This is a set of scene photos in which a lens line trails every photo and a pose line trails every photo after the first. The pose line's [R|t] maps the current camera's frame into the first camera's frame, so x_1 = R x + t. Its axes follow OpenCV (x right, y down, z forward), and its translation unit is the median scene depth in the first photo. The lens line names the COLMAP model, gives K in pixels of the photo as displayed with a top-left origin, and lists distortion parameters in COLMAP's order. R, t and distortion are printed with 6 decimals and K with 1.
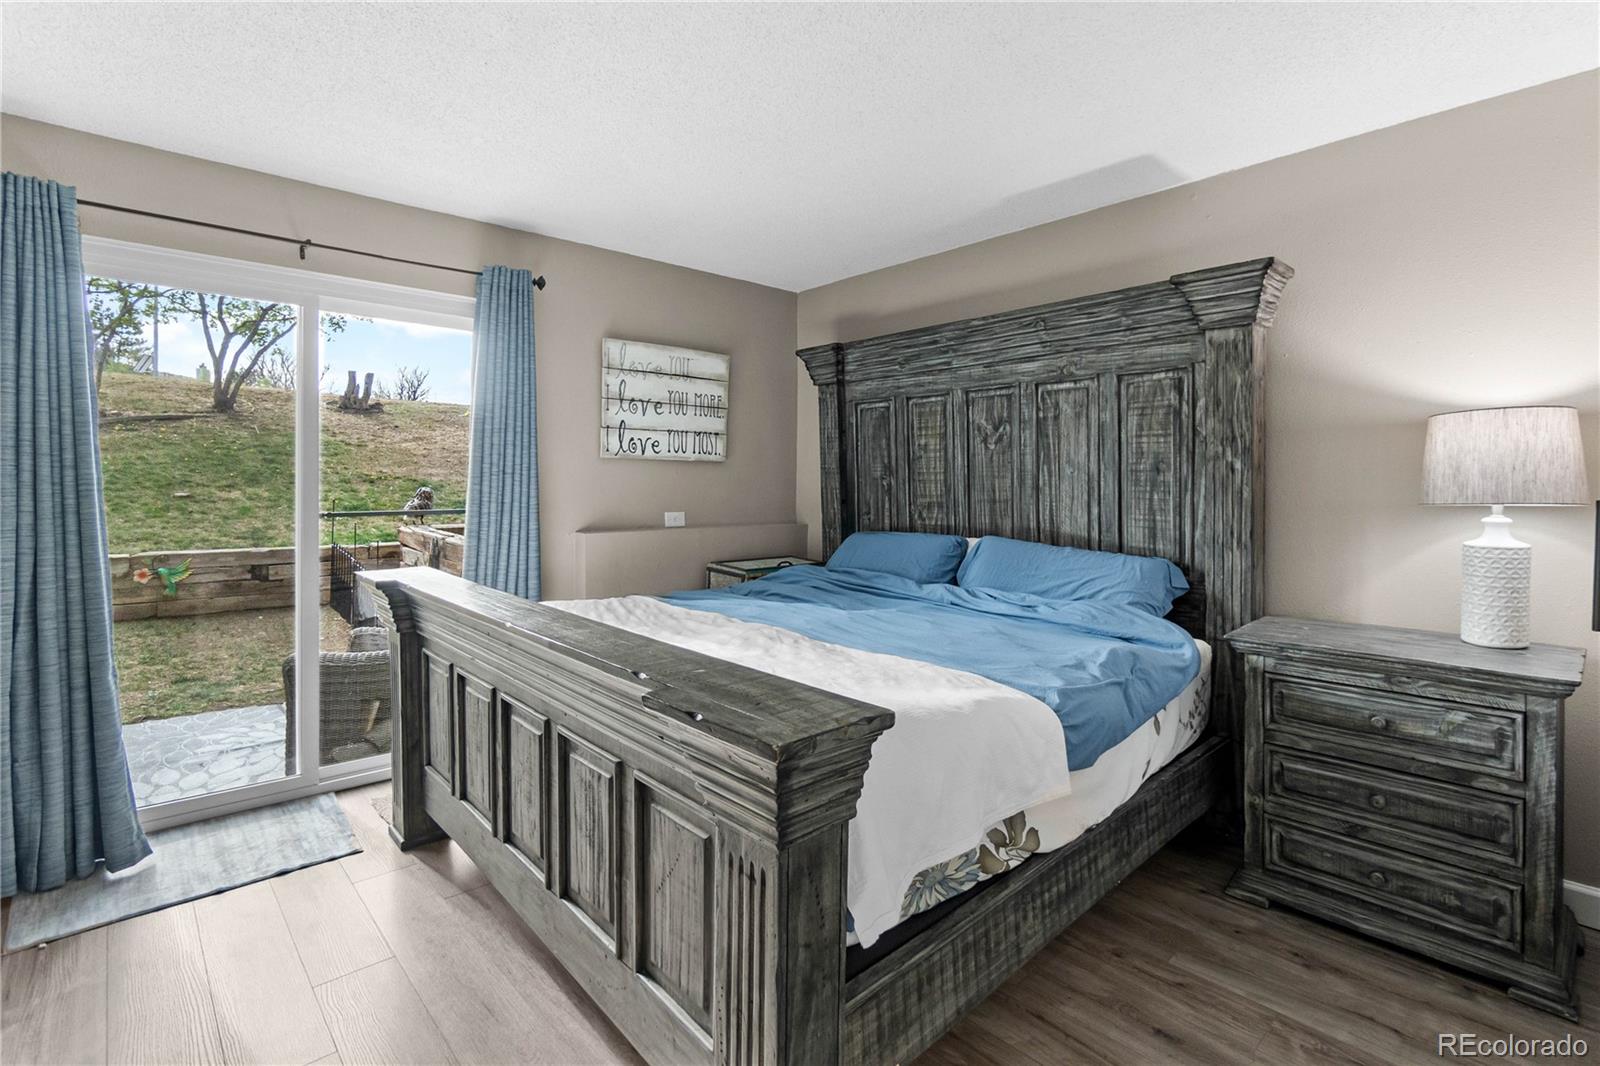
lens RADIAL K [[785.9, 0, 788.9], [0, 785.9, 484.1], [0, 0, 1]] dist [-0.001141, -0.000580]
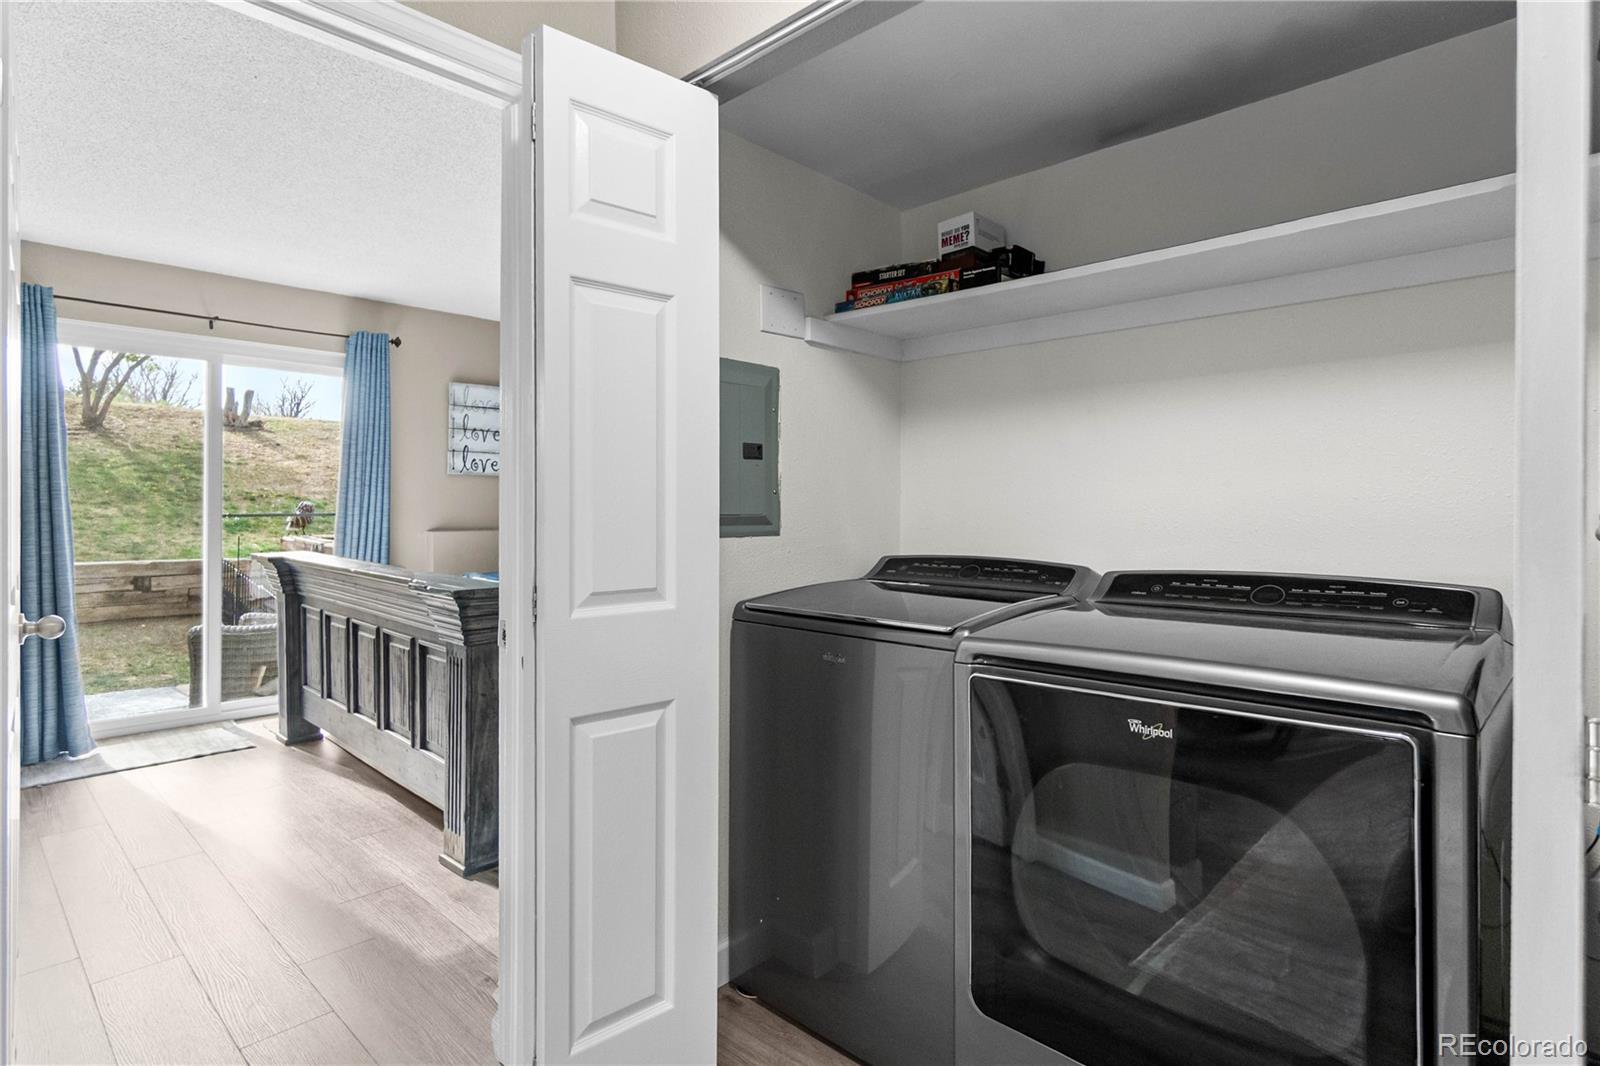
lens RADIAL K [[838.9, 0, 796.1], [0, 838.9, 499.6], [0, 0, 1]] dist [0.001538, 0.001285]
pose [[0.995826, -0.000849, 0.091268, 0.236495], [0.001533, 0.999971, -0.007424, 0.021915], [-0.091259, 0.007533, 0.995799, -0.492074]]
